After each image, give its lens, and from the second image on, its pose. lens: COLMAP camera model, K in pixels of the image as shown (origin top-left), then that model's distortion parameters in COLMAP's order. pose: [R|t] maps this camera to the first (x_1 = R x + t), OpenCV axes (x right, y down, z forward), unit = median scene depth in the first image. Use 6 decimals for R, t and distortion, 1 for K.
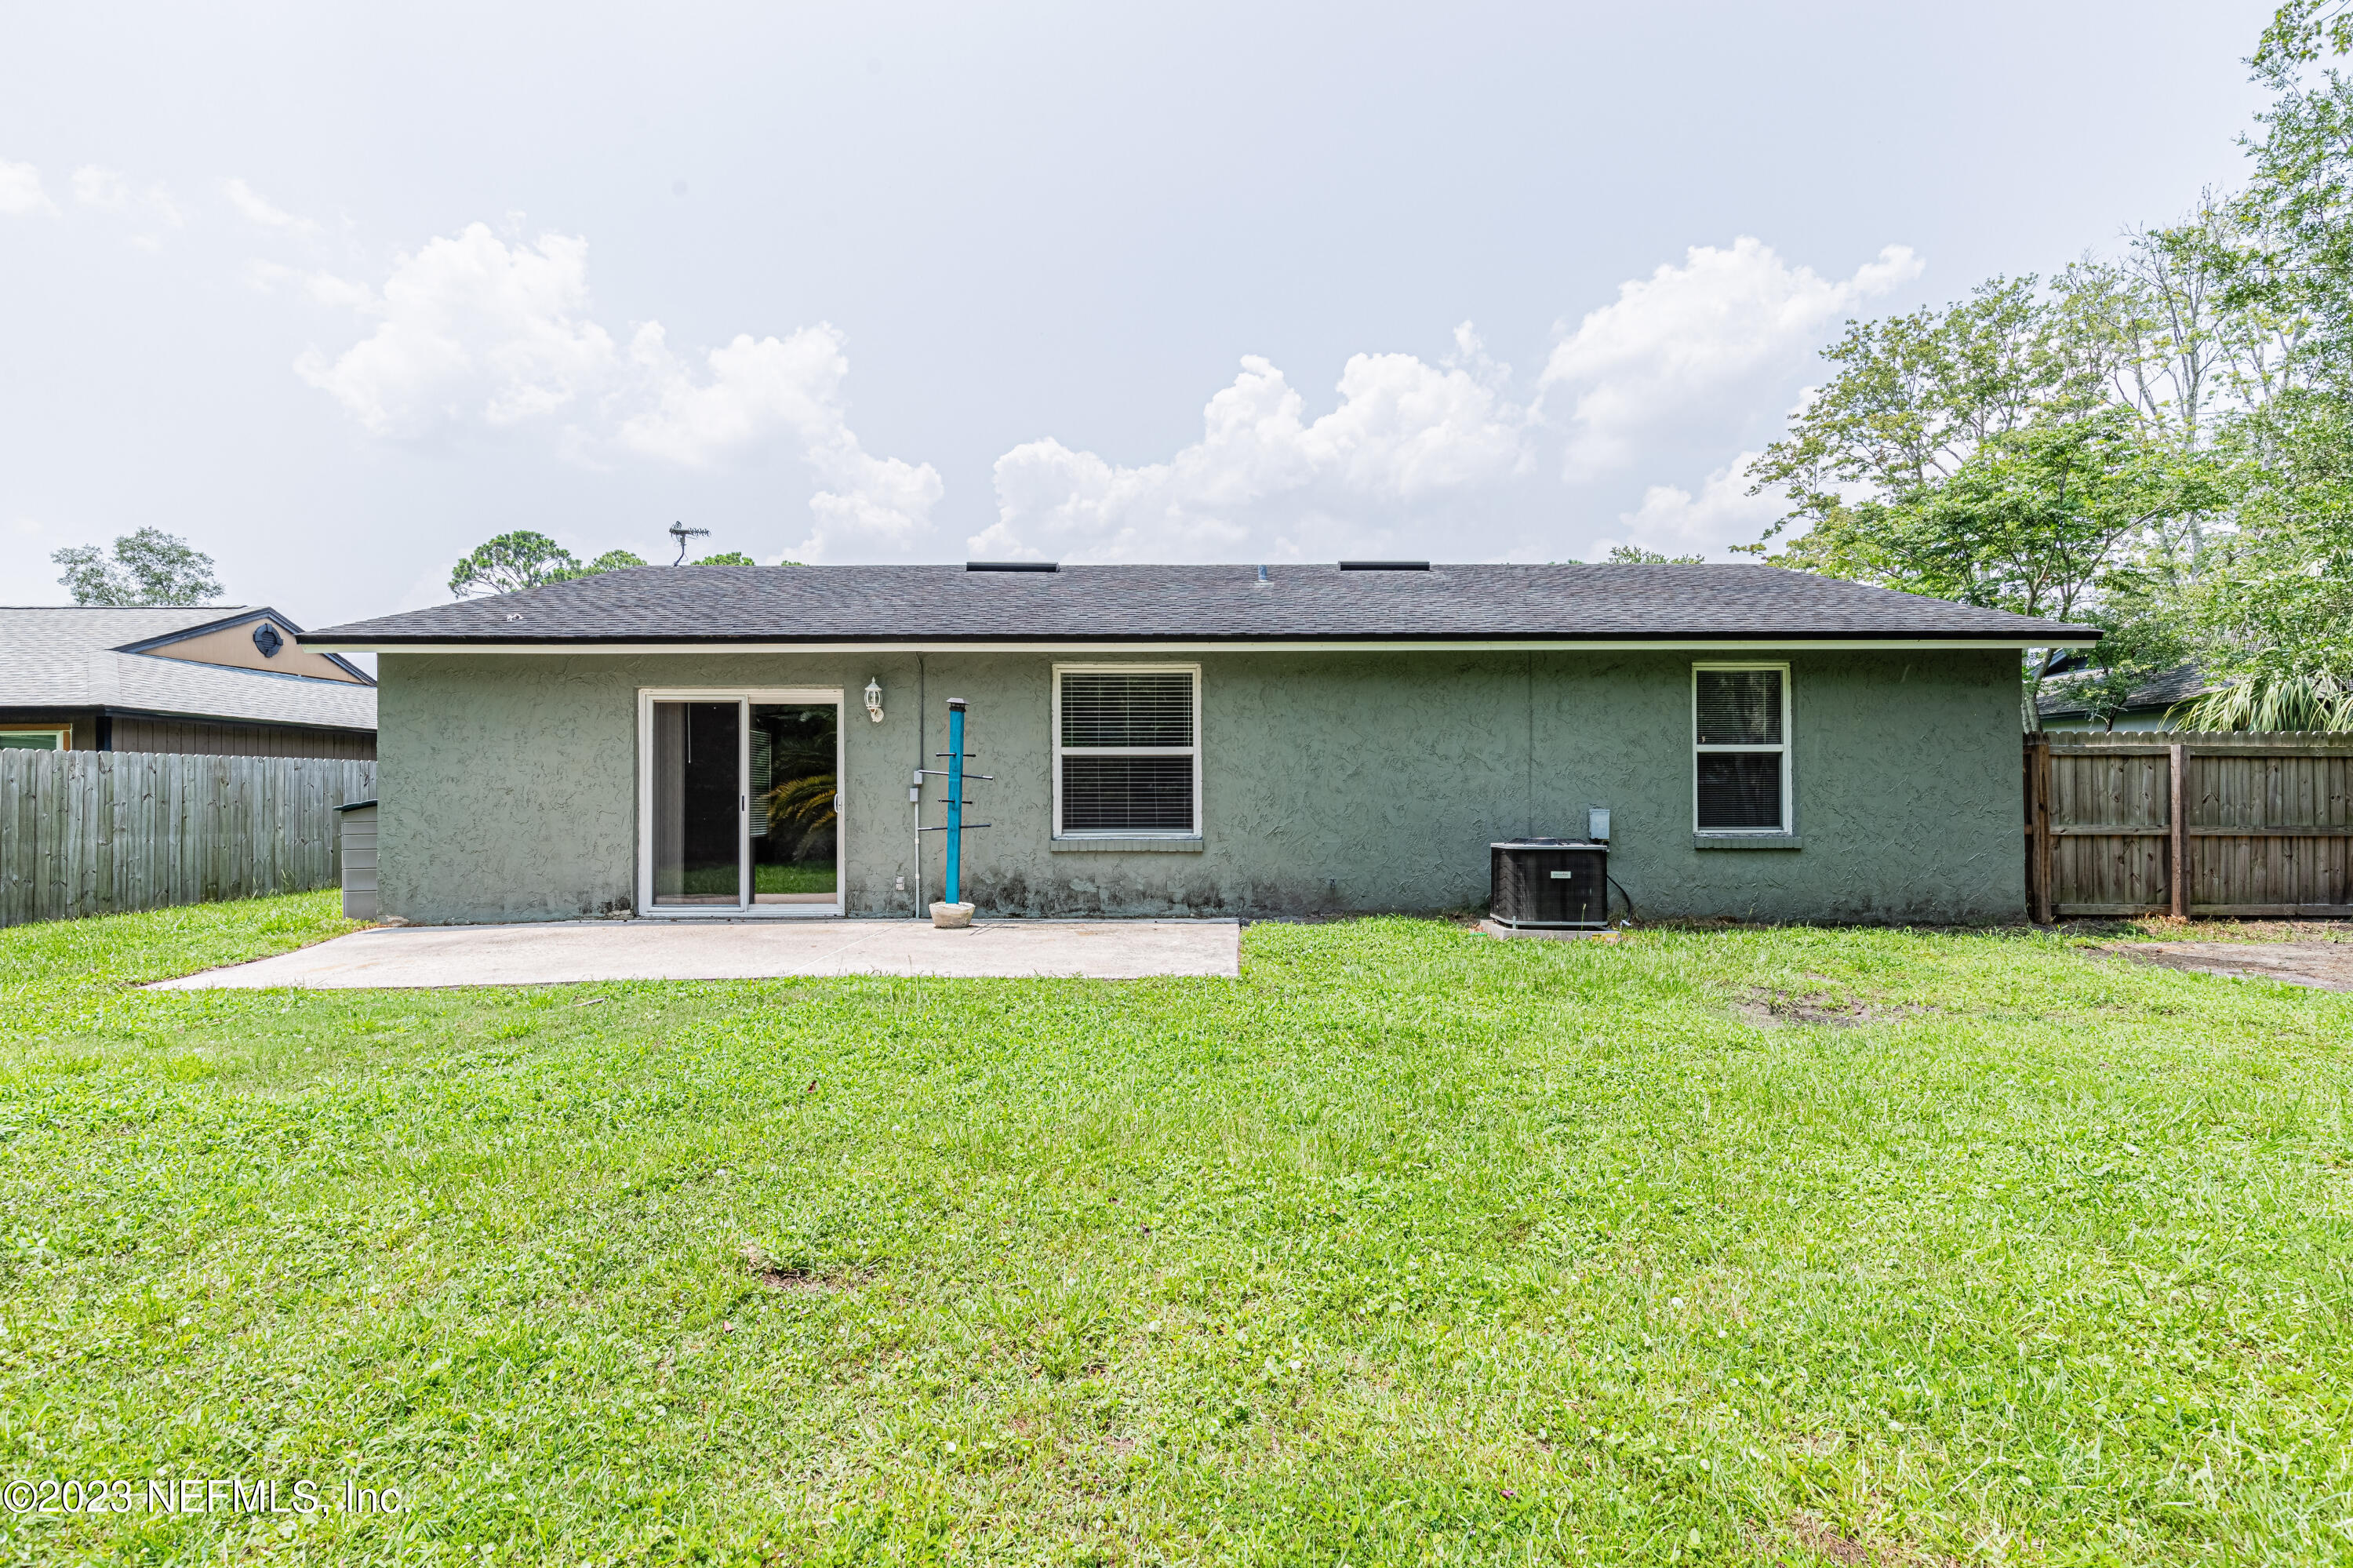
lens RADIAL K [[1078.7, 0, 1182.8], [0, 1078.7, 803.5], [0, 0, 1]] dist [-0.003048, -0.000073]
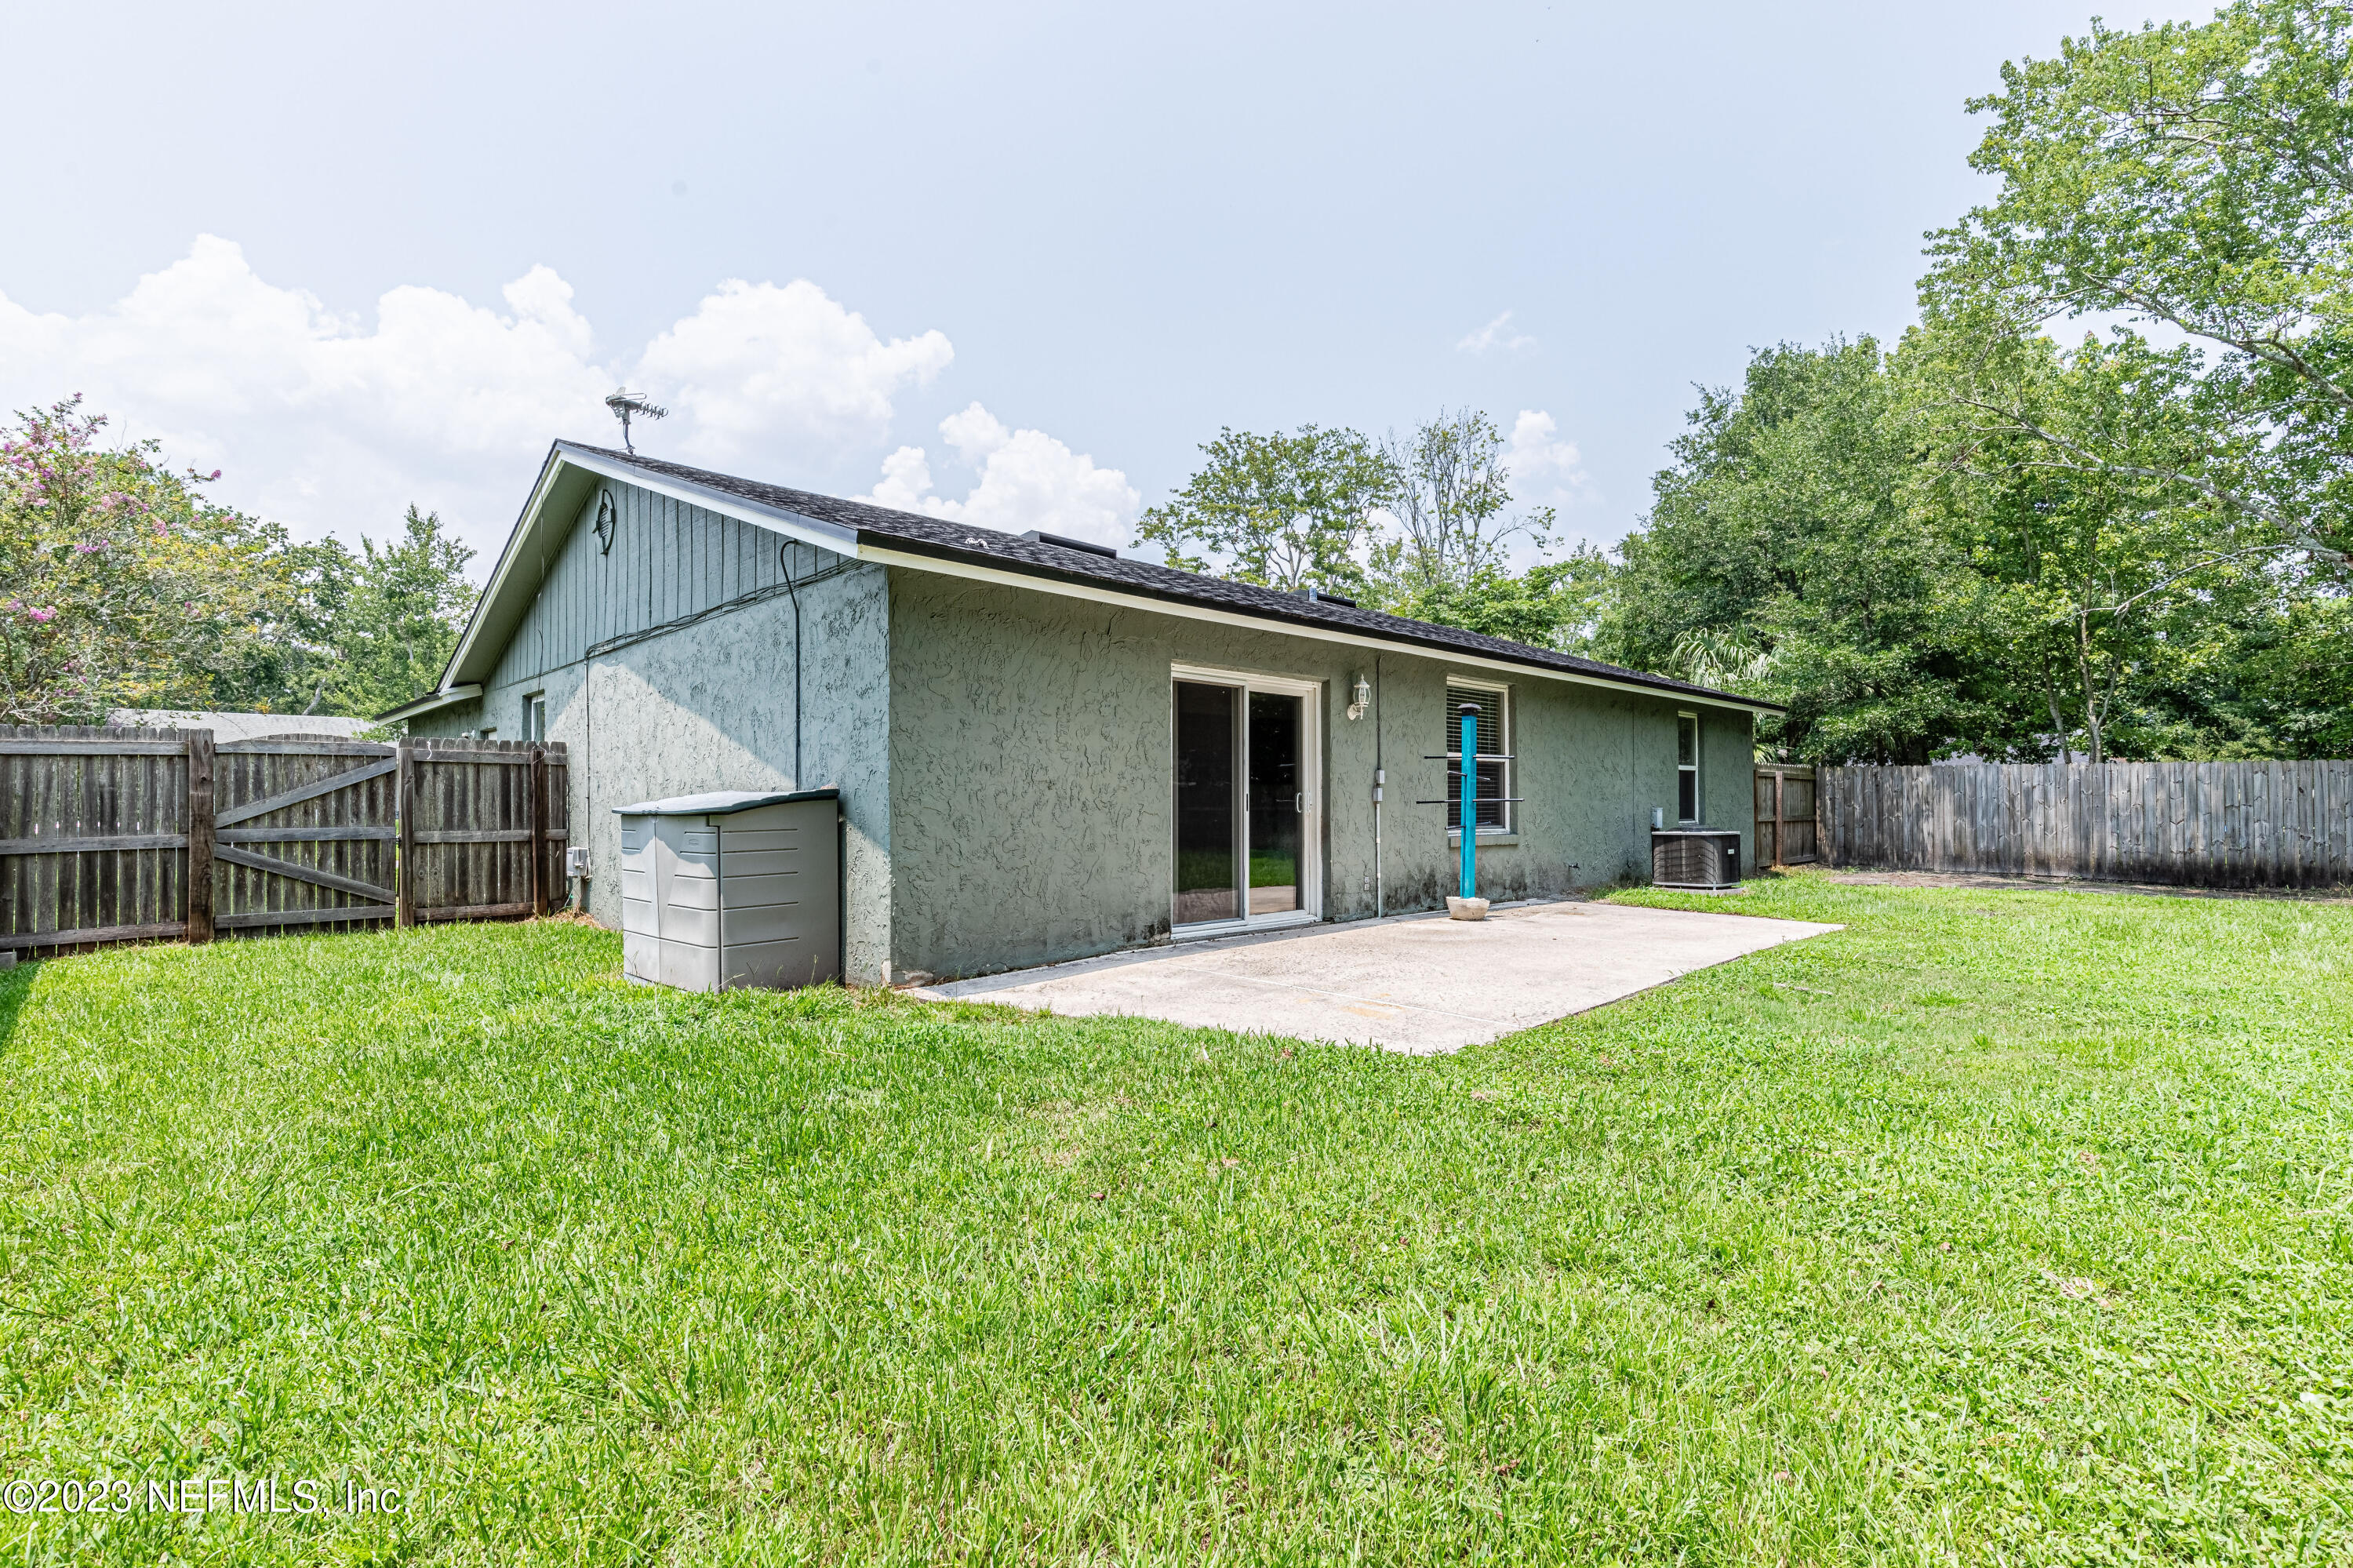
lens RADIAL K [[1078.7, 0, 1175.1], [0, 1078.7, 786.7], [0, 0, 1]] dist [-0.003048, -0.000073]
pose [[0.714399, 0.012735, 0.699622, -1.081306], [-0.004427, 0.999897, -0.013680, -0.000487], [-0.699724, 0.006676, 0.714382, 0.412242]]
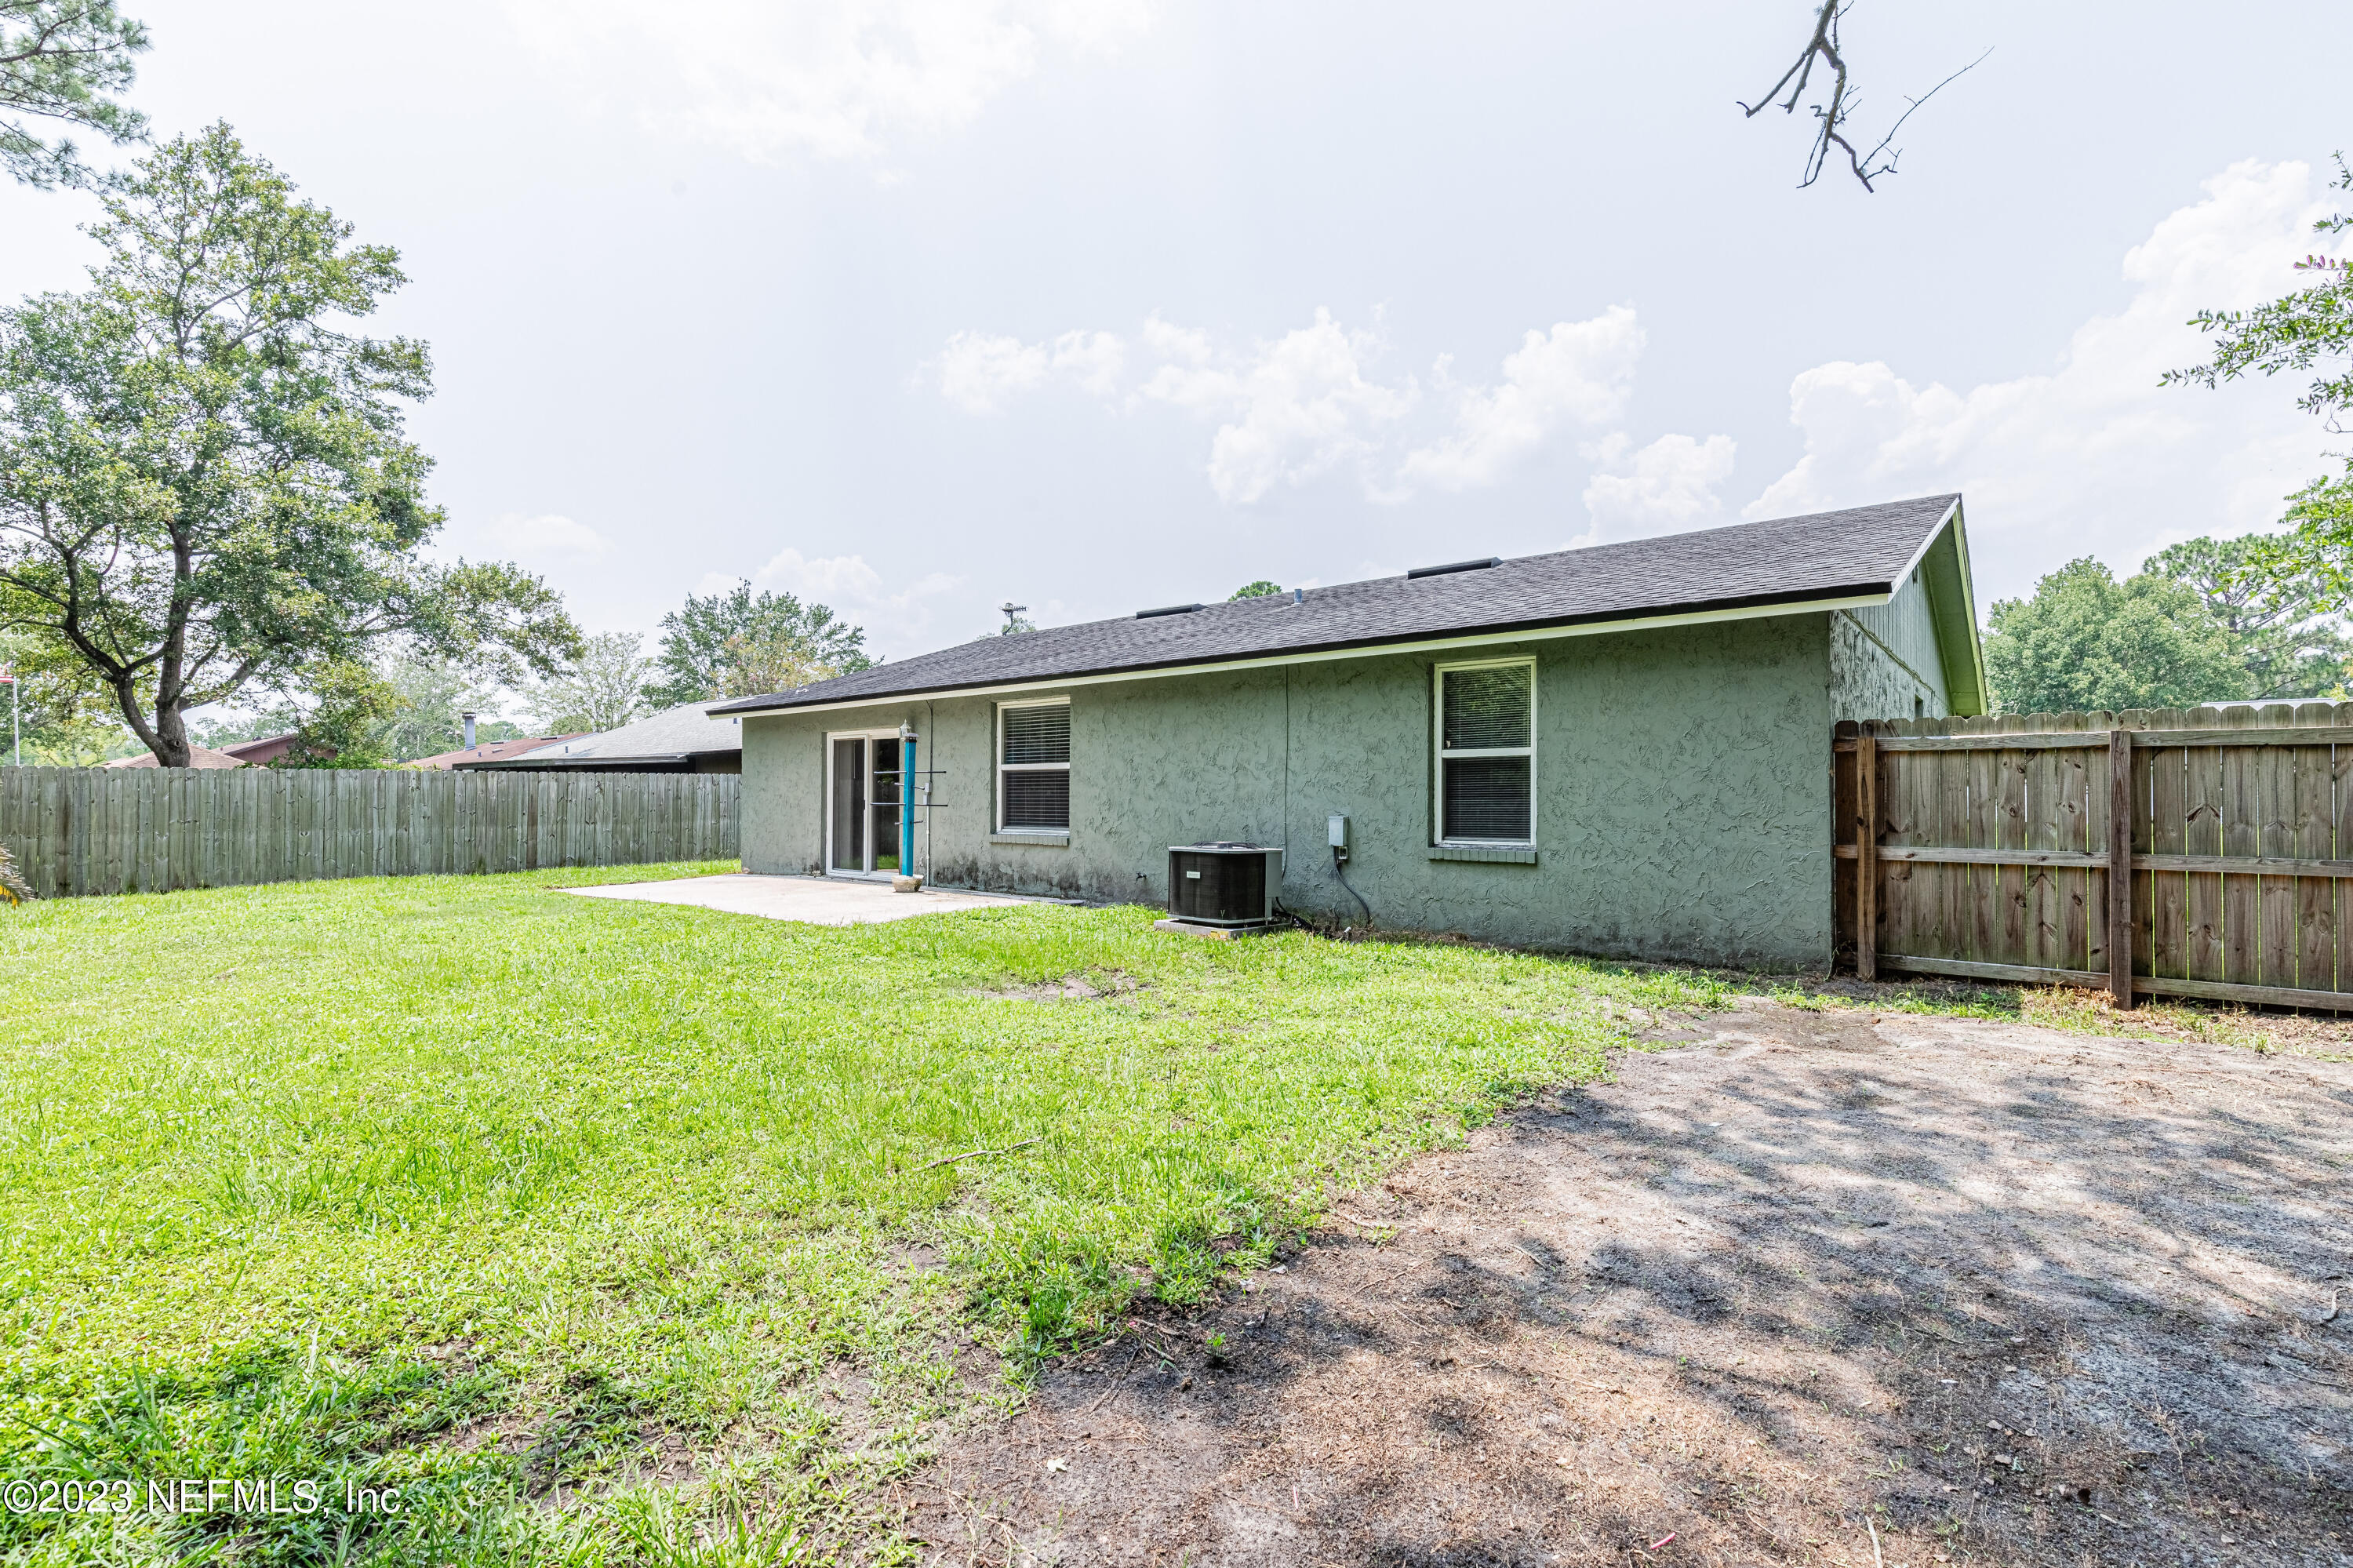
lens RADIAL K [[1078.7, 0, 1167.5], [0, 1078.7, 780.2], [0, 0, 1]] dist [-0.003048, -0.000073]
pose [[0.756020, -0.007955, -0.654500, 0.921427], [-0.004380, 0.999842, -0.017212, -0.010605], [0.654534, 0.015879, 0.755866, 0.124806]]
